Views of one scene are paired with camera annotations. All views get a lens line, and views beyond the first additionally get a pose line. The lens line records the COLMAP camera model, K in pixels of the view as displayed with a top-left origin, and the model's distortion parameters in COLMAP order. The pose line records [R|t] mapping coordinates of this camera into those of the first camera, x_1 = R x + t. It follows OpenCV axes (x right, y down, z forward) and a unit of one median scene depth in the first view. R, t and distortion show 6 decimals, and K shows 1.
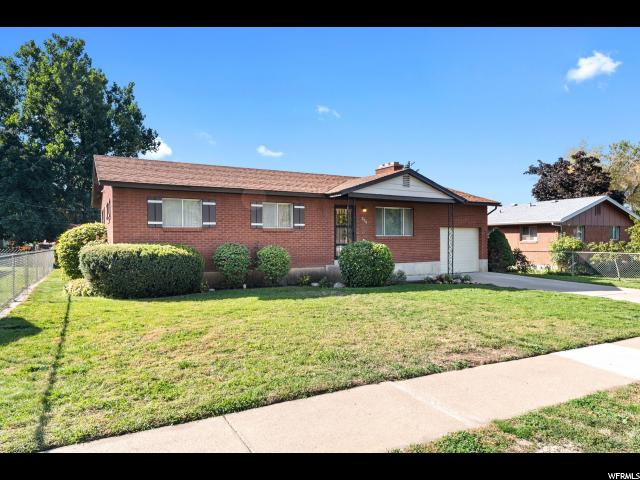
lens RADIAL K [[438.0, 0, 322.4], [0, 438.0, 235.5], [0, 0, 1]] dist [0.028245, 0.000400]
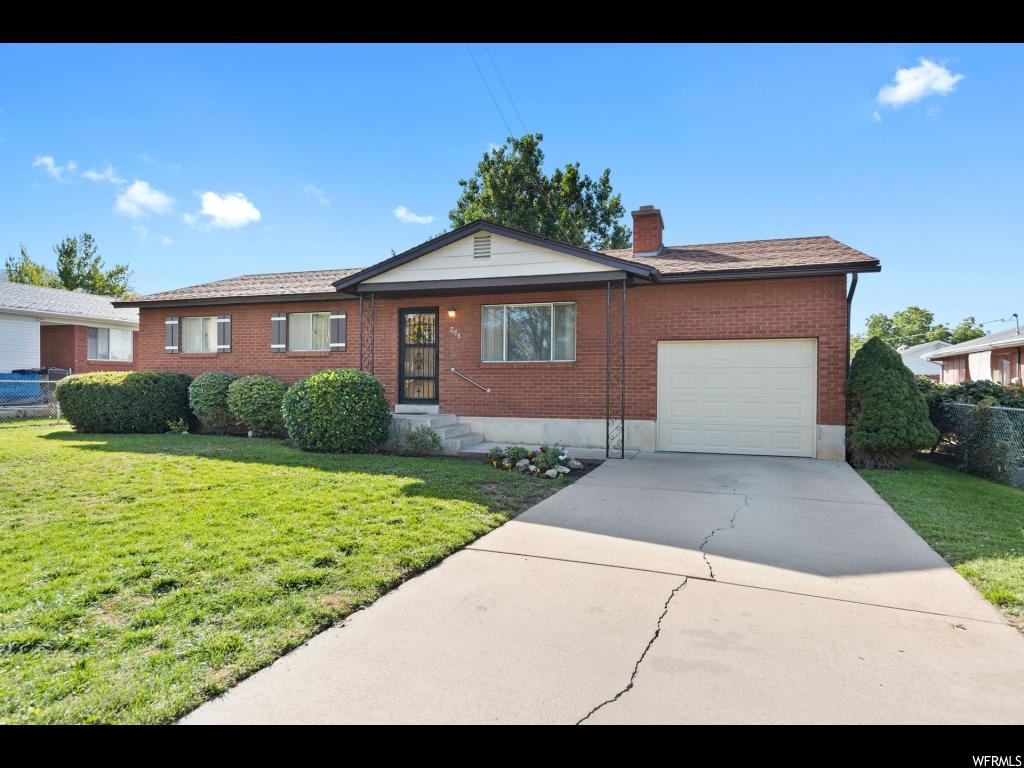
lens RADIAL K [[595.7, 0, 510.2], [0, 595.7, 386.3], [0, 0, 1]] dist [0.014945, -0.001709]
pose [[0.642535, 0.015945, -0.766090, 0.672317], [-0.001177, 0.999803, 0.019822, 0.015717], [0.766255, -0.011834, 0.642427, 0.566515]]
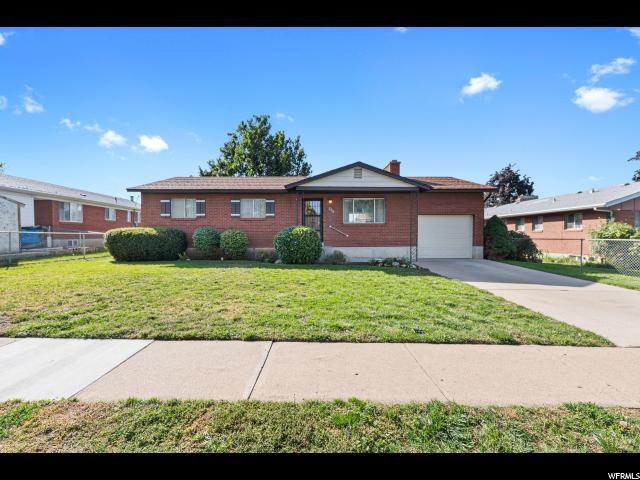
lens RADIAL K [[283.5, 0, 318.8], [0, 283.5, 243.5], [0, 0, 1]] dist [0.004954, 0.000412]
pose [[0.863403, 0.020206, -0.504110, 0.444874], [0.001748, 0.999072, 0.043040, 0.022907], [0.504511, -0.038042, 0.862567, 0.299084]]
